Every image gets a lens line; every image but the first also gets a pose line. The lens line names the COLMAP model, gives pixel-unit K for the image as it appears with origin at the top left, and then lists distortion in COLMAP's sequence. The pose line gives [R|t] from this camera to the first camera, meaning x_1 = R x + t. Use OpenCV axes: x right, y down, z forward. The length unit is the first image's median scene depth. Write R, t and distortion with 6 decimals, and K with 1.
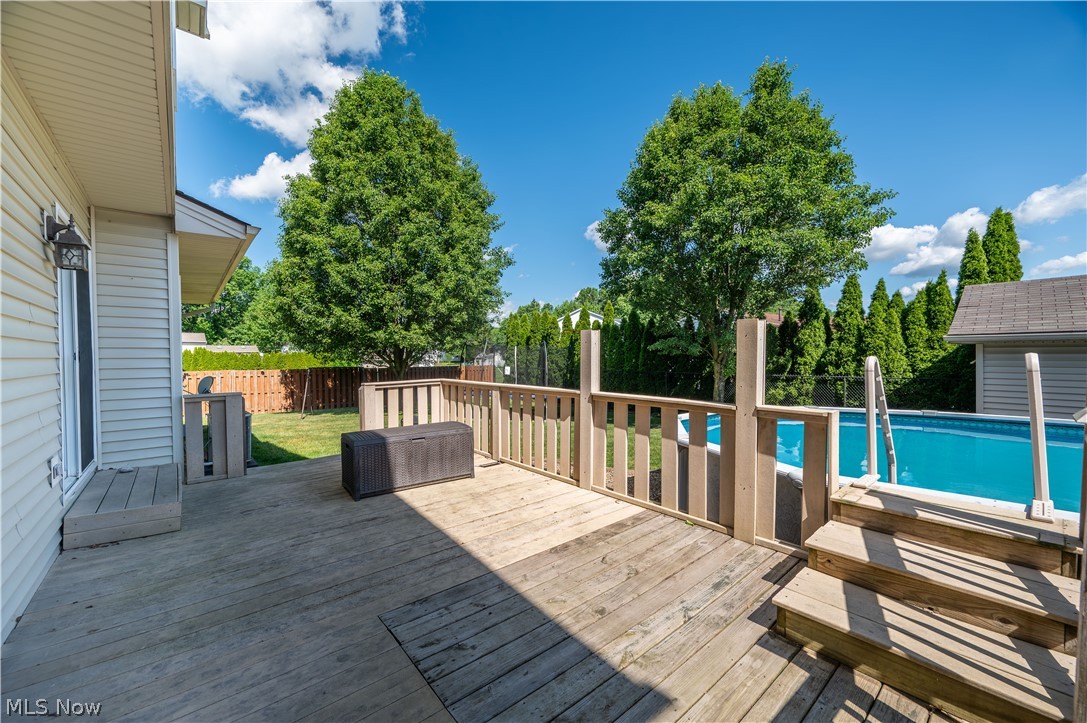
lens RADIAL K [[431.1, 0, 532.8], [0, 431.1, 367.4], [0, 0, 1]] dist [-0.002055, -0.000526]
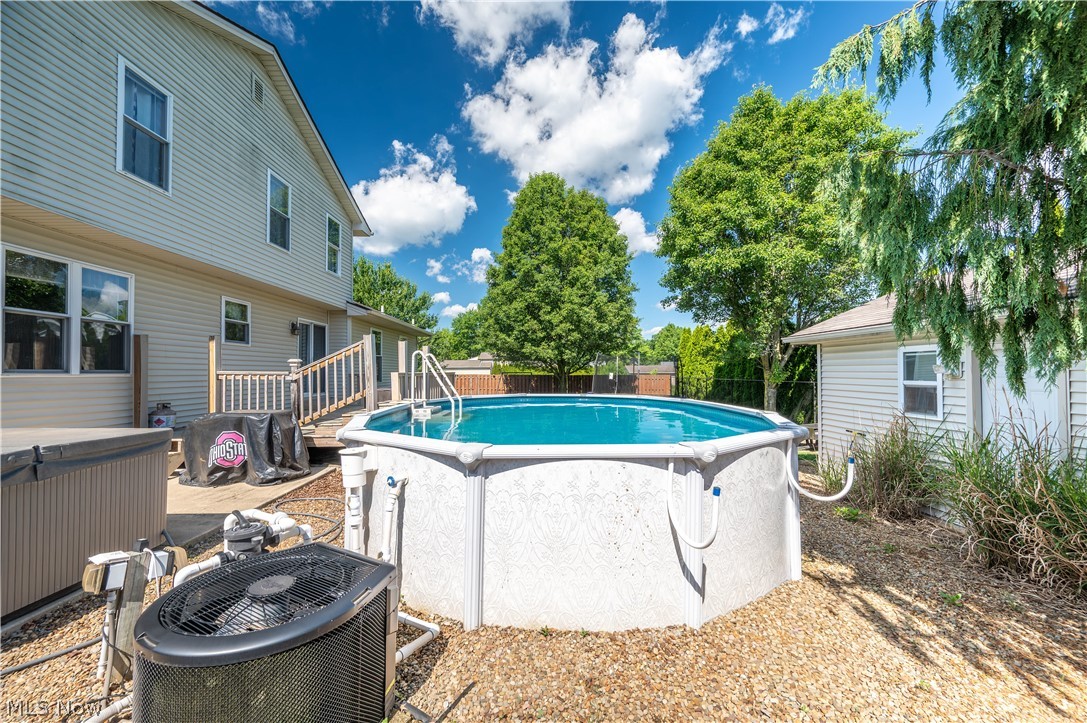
lens RADIAL K [[431.1, 0, 546.8], [0, 431.1, 365.7], [0, 0, 1]] dist [-0.002055, -0.000526]
pose [[0.790938, -0.012111, -0.611776, 0.621010], [-0.010747, 0.999375, -0.033678, 0.027913], [0.611801, 0.033213, 0.790314, -0.136617]]
